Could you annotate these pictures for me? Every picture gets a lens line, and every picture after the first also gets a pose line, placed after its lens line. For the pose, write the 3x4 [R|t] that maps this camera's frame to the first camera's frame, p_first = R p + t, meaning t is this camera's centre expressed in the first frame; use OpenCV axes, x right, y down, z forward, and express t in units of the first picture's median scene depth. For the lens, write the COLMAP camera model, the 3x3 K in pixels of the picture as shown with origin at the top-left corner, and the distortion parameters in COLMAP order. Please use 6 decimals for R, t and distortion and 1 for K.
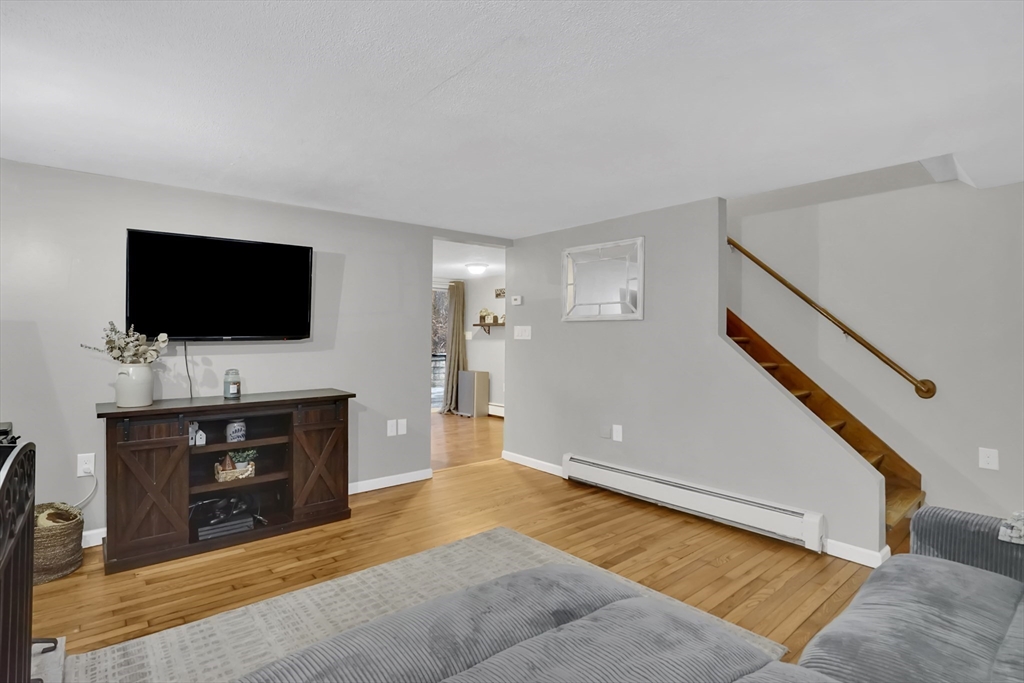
lens RADIAL K [[488.1, 0, 491.6], [0, 488.1, 336.9], [0, 0, 1]] dist [-0.024918, 0.003103]
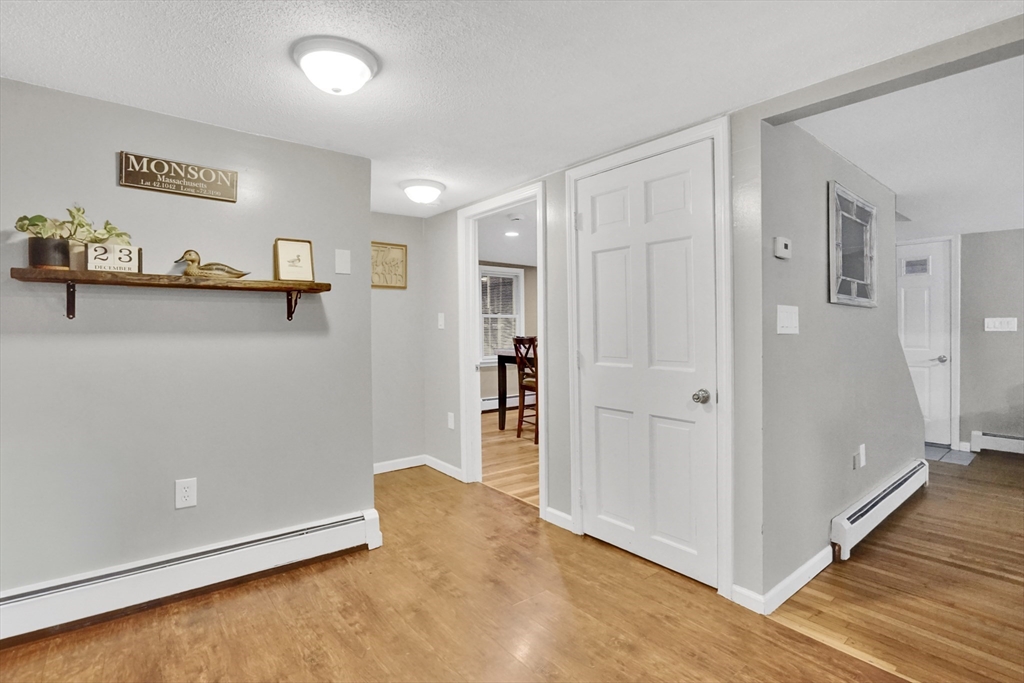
lens RADIAL K [[488.1, 0, 518.8], [0, 488.1, 333.6], [0, 0, 1]] dist [-0.024918, 0.003103]
pose [[0.018481, -0.015512, 0.999709, -0.608429], [-0.001354, 0.999878, 0.015540, -0.002100], [-0.999828, -0.001641, 0.018458, 1.866390]]
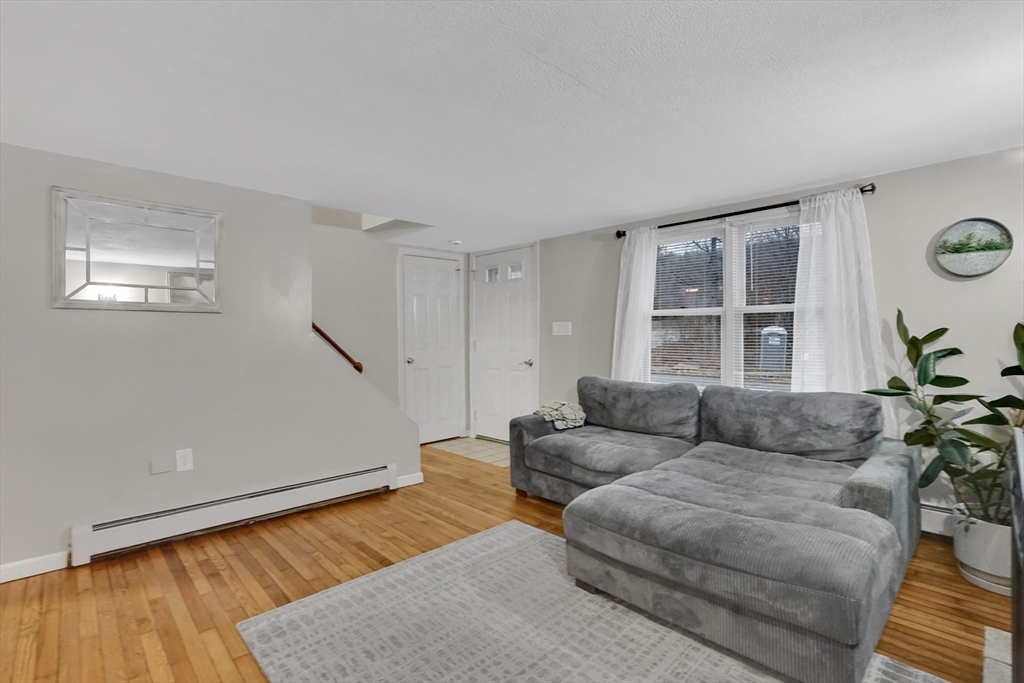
lens RADIAL K [[488.1, 0, 508.1], [0, 488.1, 338.4], [0, 0, 1]] dist [-0.024918, 0.003103]
pose [[-0.052009, -0.017966, 0.998485, -0.627109], [-0.000797, 0.999839, 0.017949, -0.005164], [-0.998646, 0.000138, -0.052015, 0.663395]]
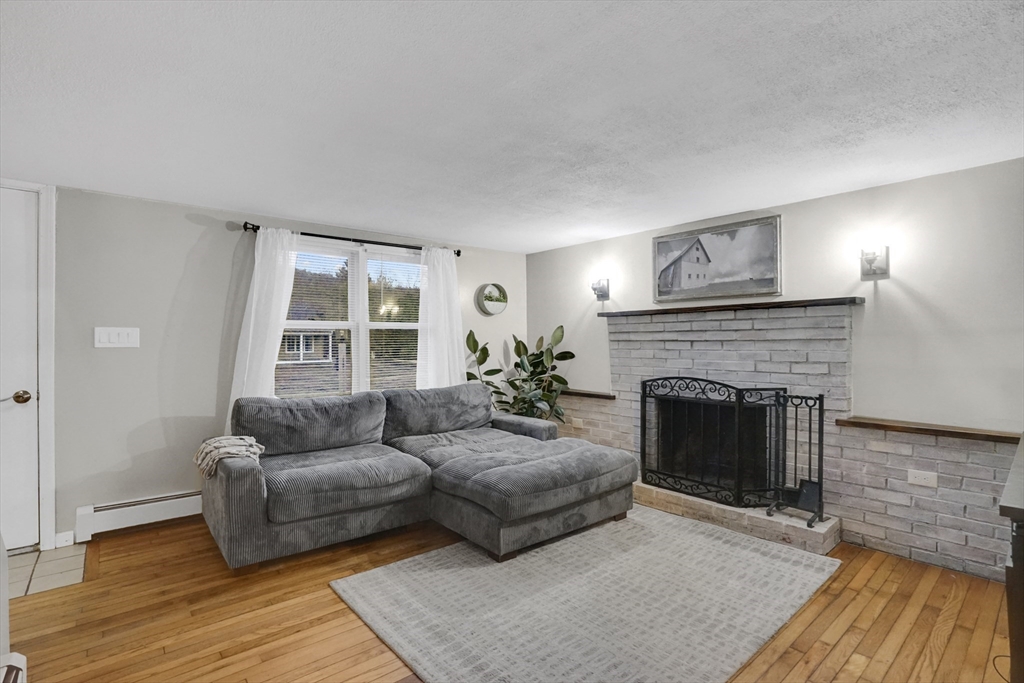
lens RADIAL K [[488.1, 0, 516.8], [0, 488.1, 343.1], [0, 0, 1]] dist [-0.024918, 0.003103]
pose [[-0.999934, -0.006398, 0.009585, 0.065678], [-0.006470, 0.999951, -0.007468, 0.004605], [-0.009537, -0.007530, -0.999926, 1.381002]]
